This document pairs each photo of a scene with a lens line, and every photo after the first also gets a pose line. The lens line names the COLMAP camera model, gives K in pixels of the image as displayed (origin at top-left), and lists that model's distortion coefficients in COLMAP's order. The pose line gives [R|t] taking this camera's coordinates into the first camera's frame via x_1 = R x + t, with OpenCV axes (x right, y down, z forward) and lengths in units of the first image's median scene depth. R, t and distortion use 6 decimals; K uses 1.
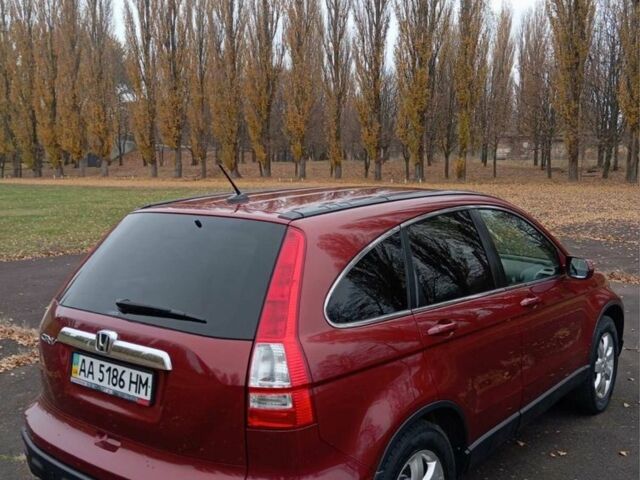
lens RADIAL K [[704.5, 0, 323.3], [0, 704.5, 240.4], [0, 0, 1]] dist [0.105879, -0.211993]
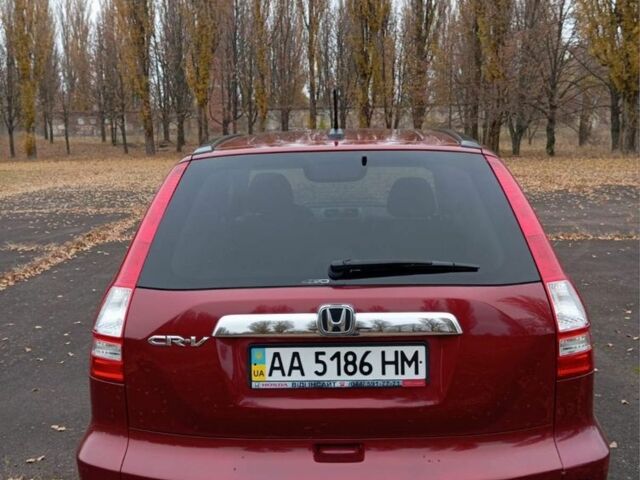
lens RADIAL K [[704.5, 0, 323.3], [0, 704.5, 240.4], [0, 0, 1]] dist [0.105879, -0.211993]
pose [[0.802074, -0.101440, 0.588547, -0.732292], [0.084596, 0.994830, 0.056178, 0.018306], [-0.591203, 0.004730, 0.806509, 0.408427]]
